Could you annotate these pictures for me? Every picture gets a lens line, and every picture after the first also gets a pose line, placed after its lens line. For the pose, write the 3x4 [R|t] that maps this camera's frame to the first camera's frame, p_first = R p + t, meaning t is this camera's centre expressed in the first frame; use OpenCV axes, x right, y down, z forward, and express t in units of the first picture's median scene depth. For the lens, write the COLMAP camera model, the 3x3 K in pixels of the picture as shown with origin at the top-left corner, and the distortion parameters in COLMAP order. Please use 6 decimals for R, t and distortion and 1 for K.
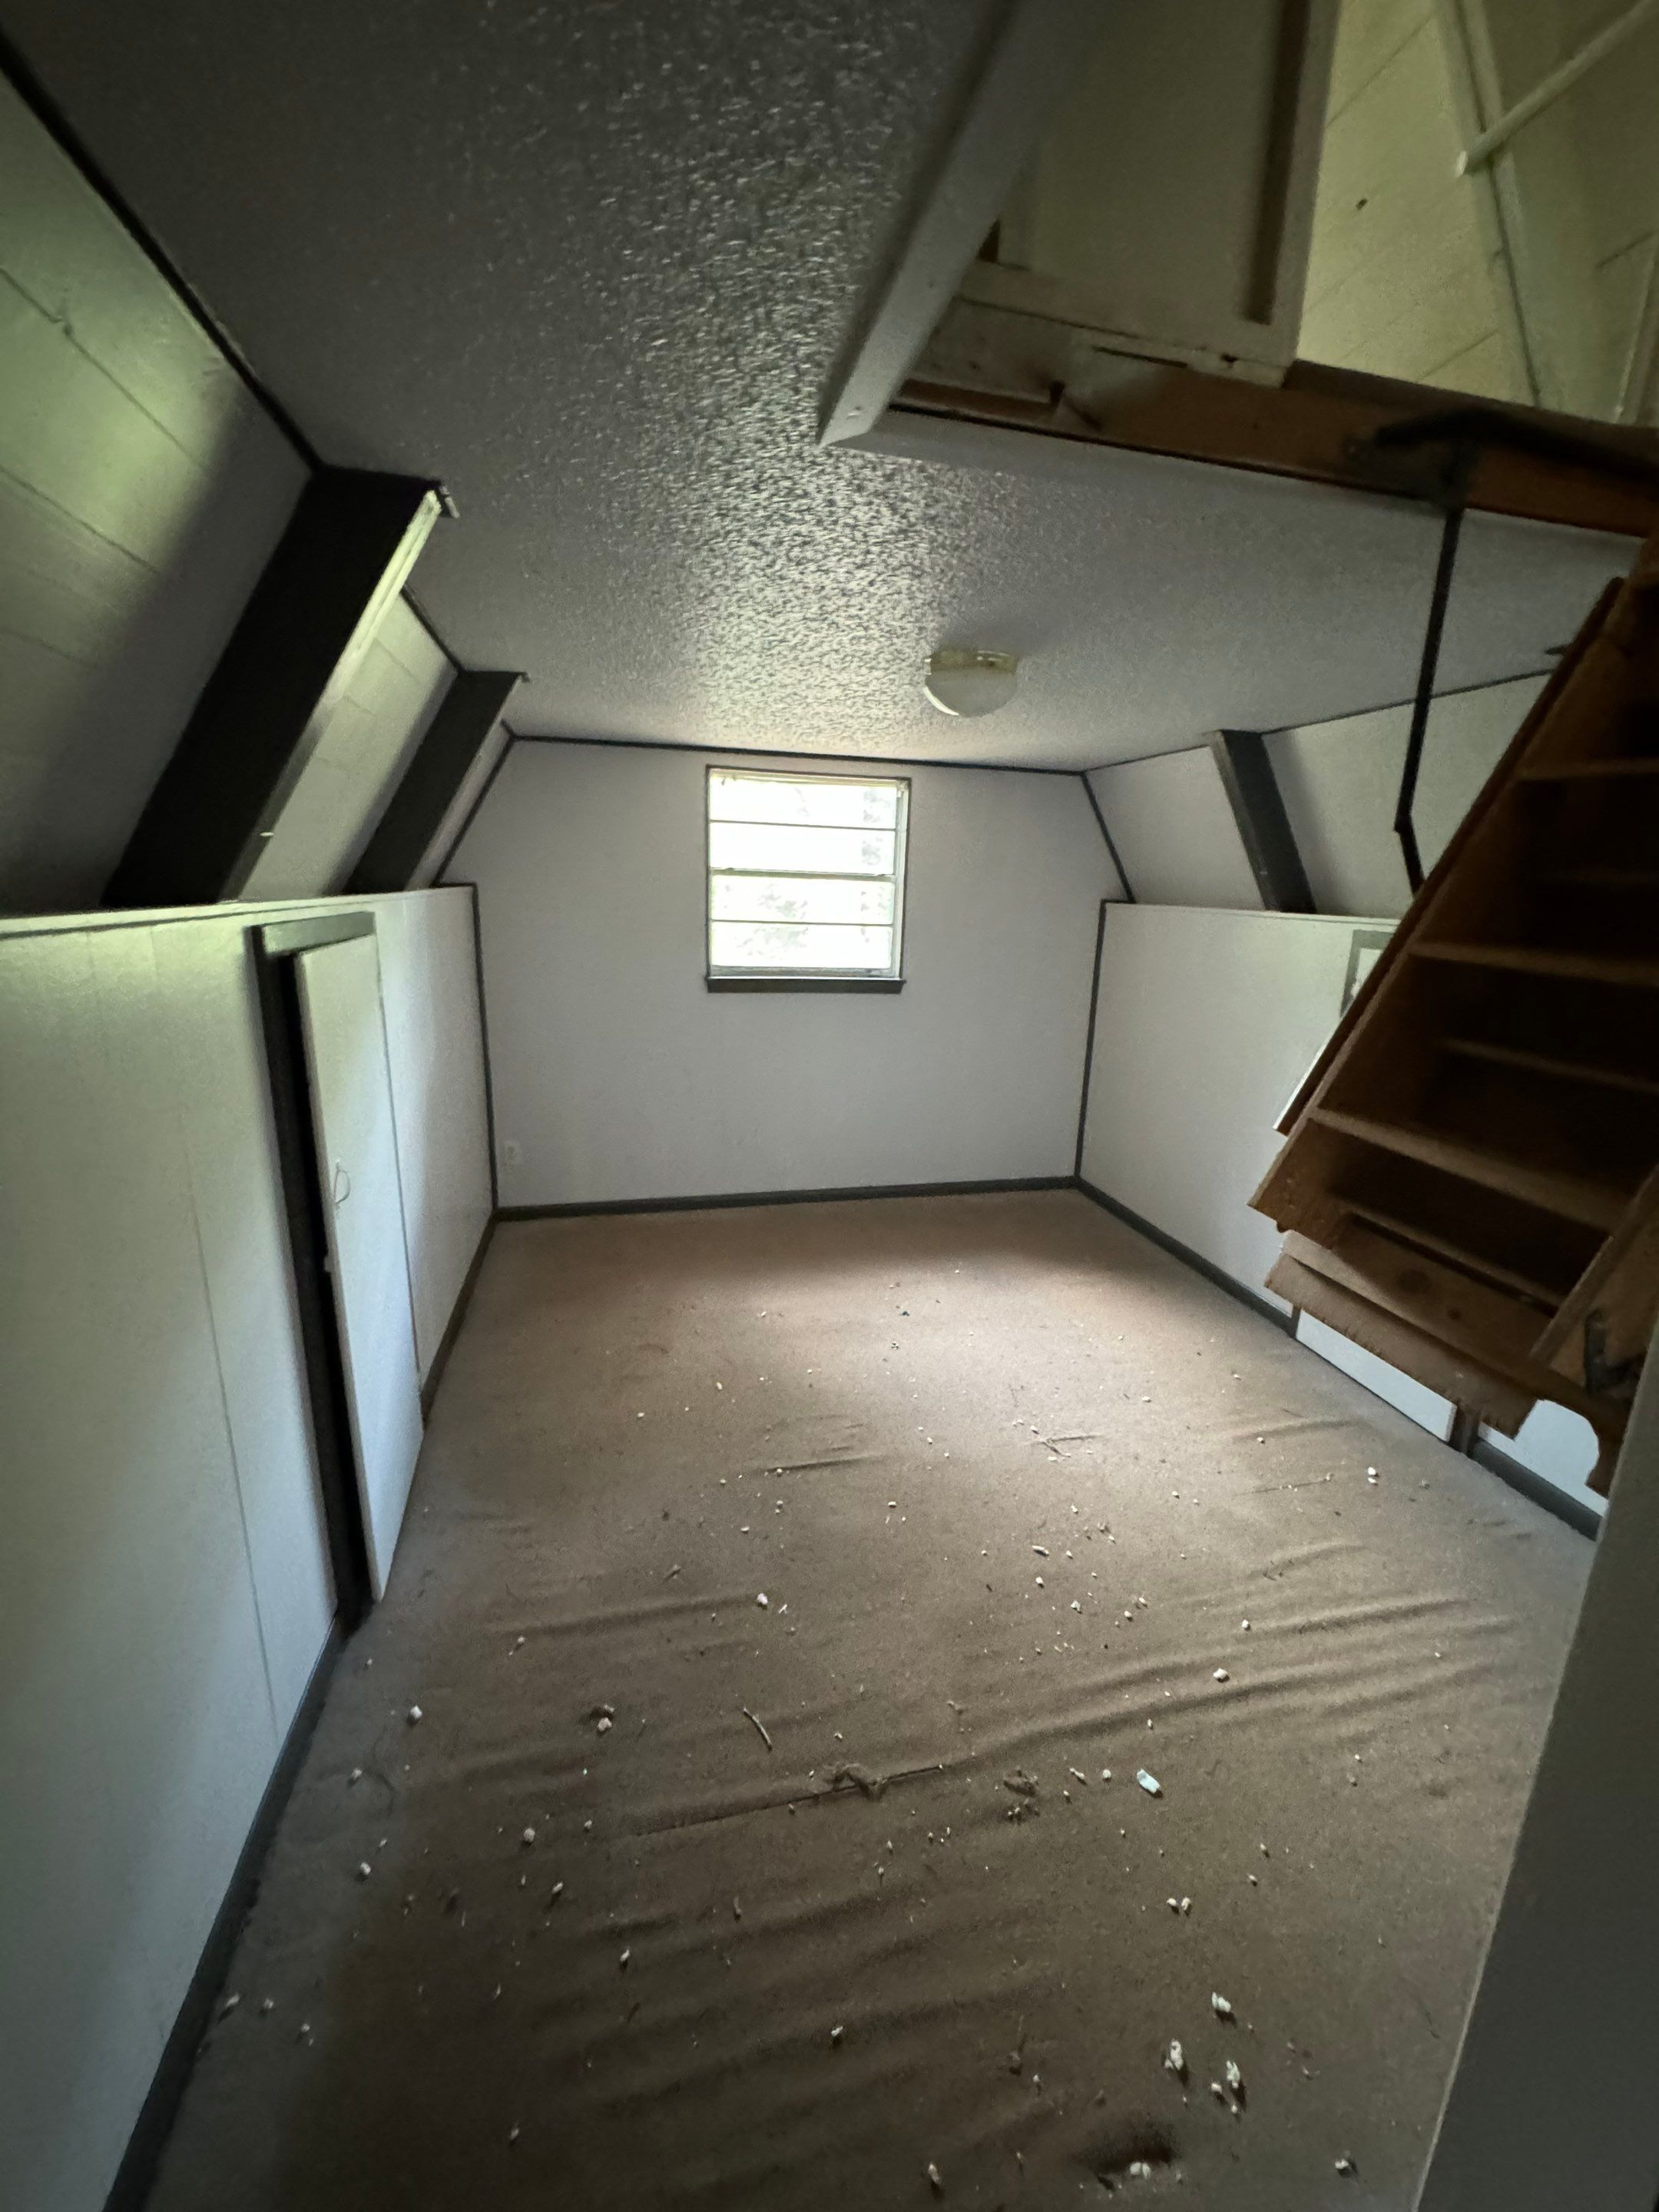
lens RADIAL K [[873.1, 0, 833.8], [0, 873.1, 1103.8], [0, 0, 1]] dist [0.013348, -0.000101]
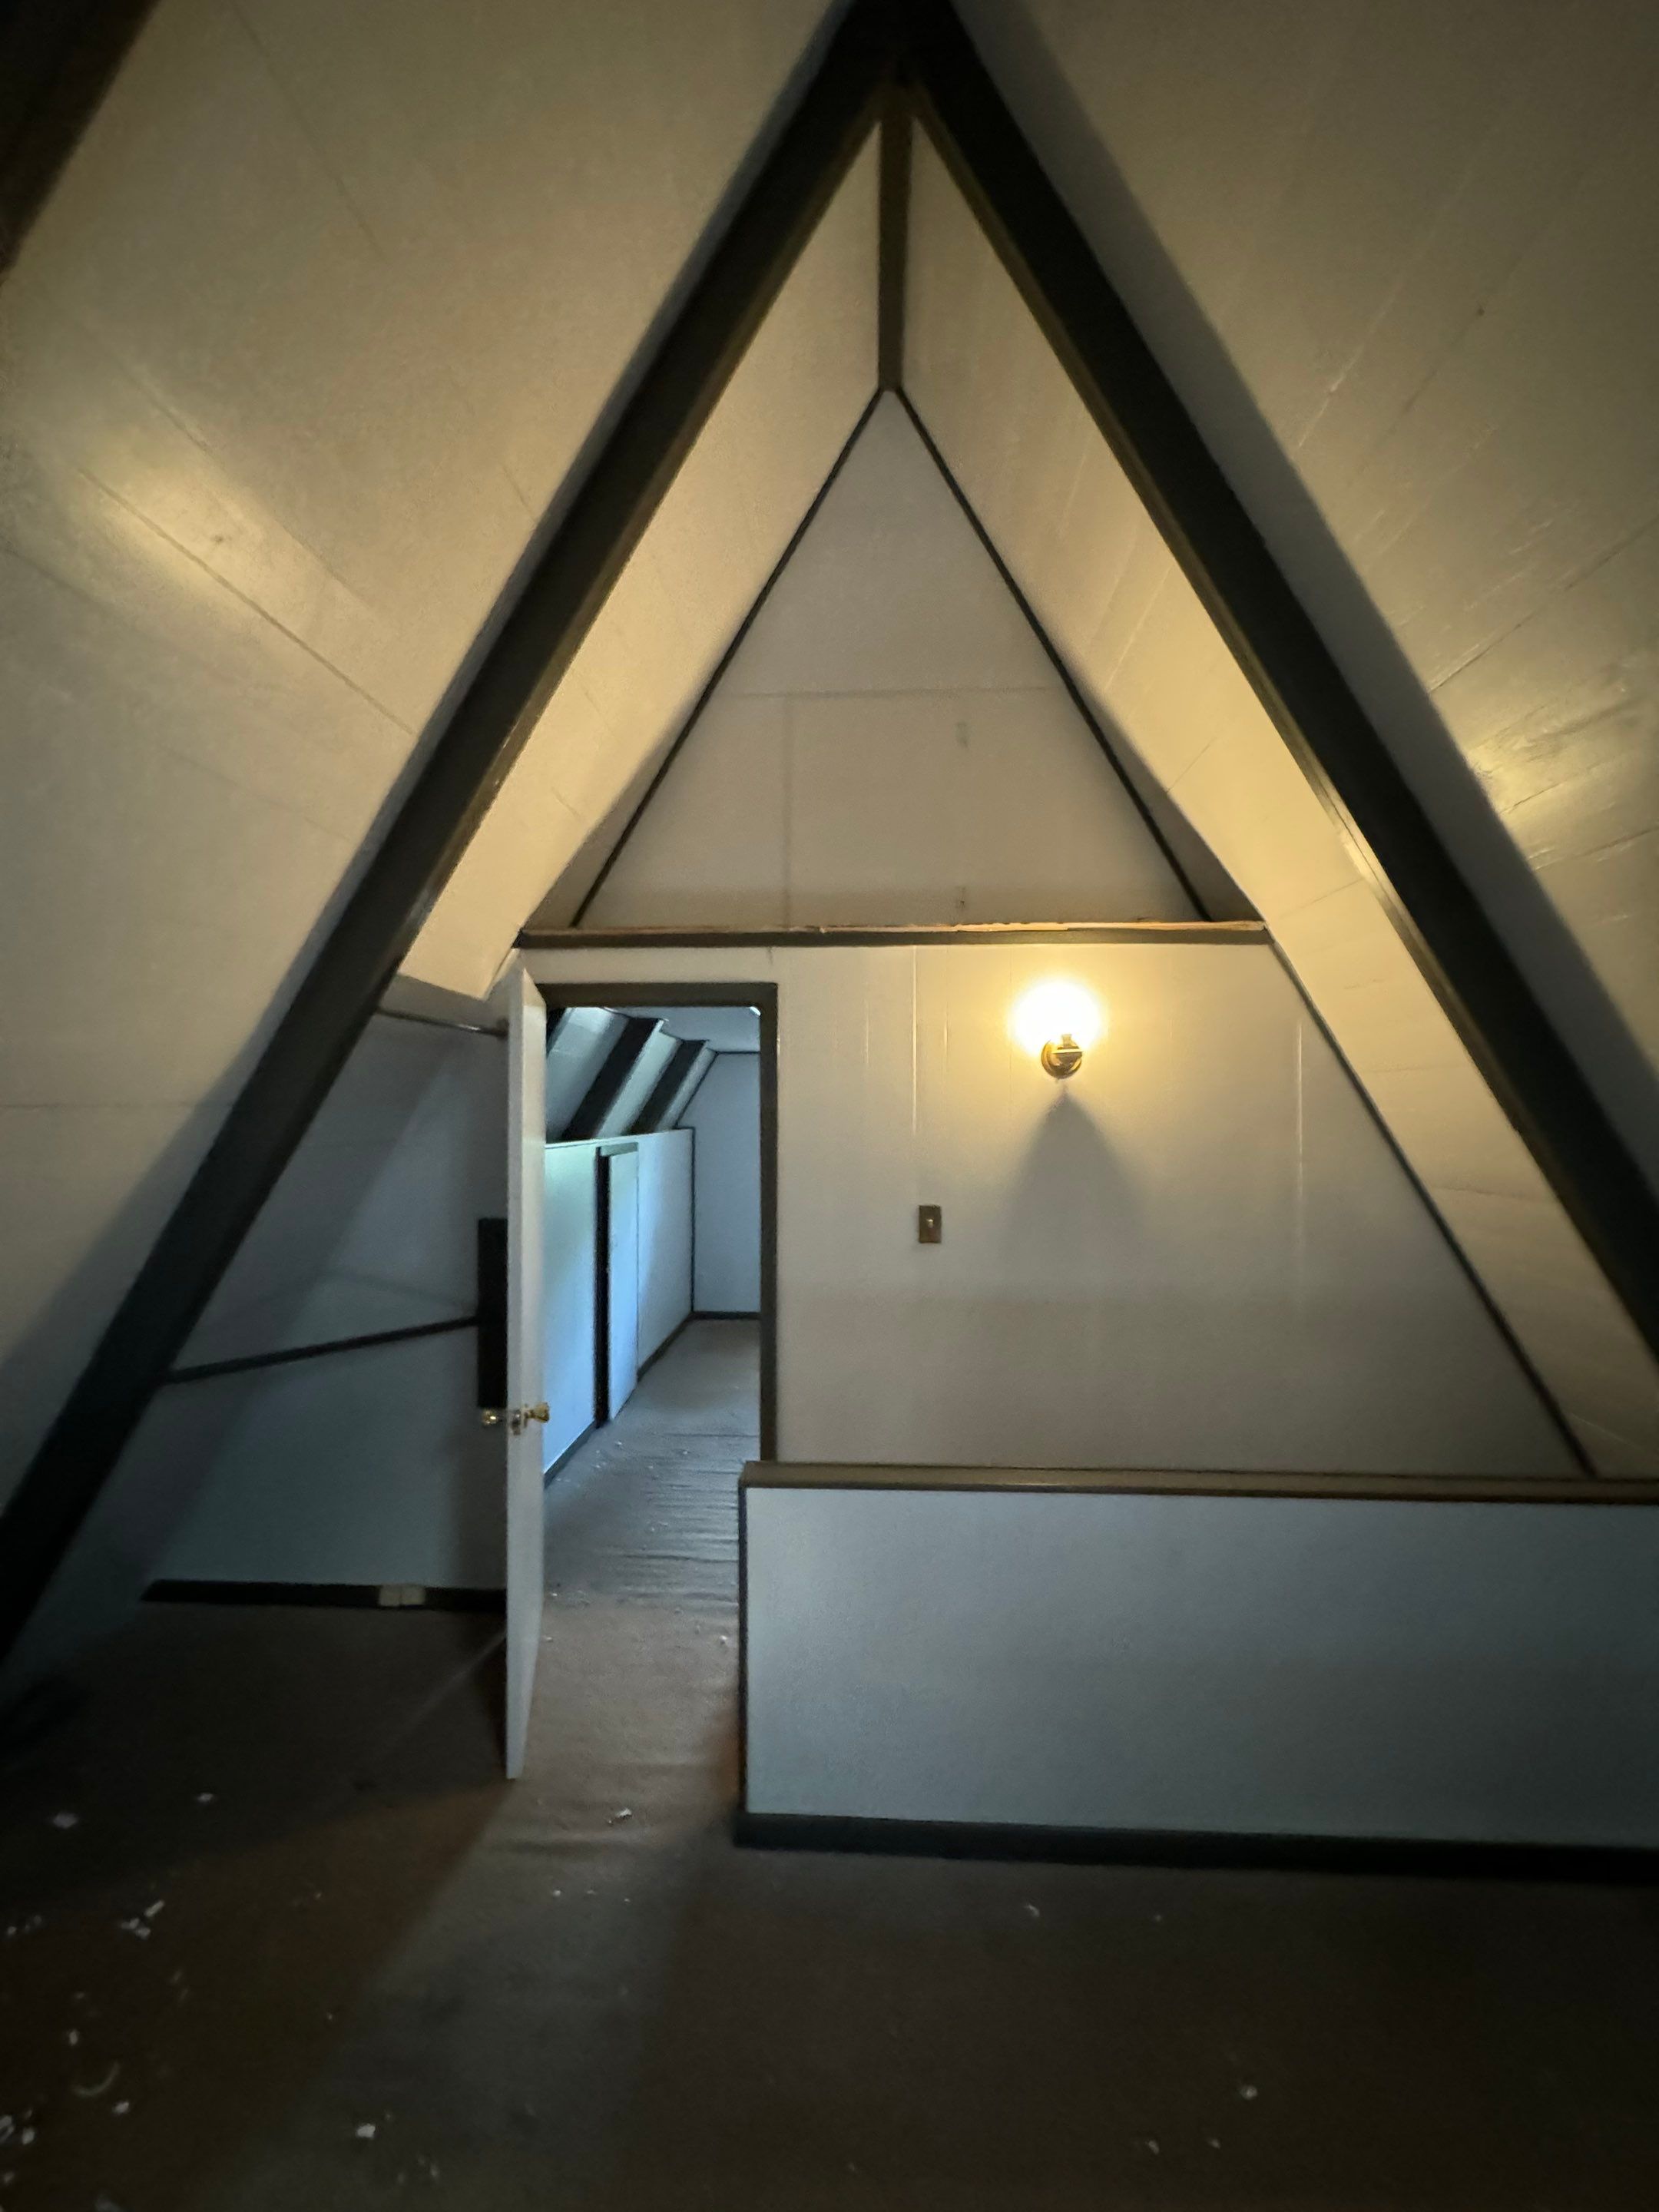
lens RADIAL K [[873.1, 0, 830.0], [0, 873.1, 1107.9], [0, 0, 1]] dist [0.013348, -0.000101]
pose [[0.959347, -0.028841, -0.280753, 0.644109], [-0.042449, 0.968704, -0.244564, 0.251148], [0.279020, 0.246539, 0.928098, -1.084828]]
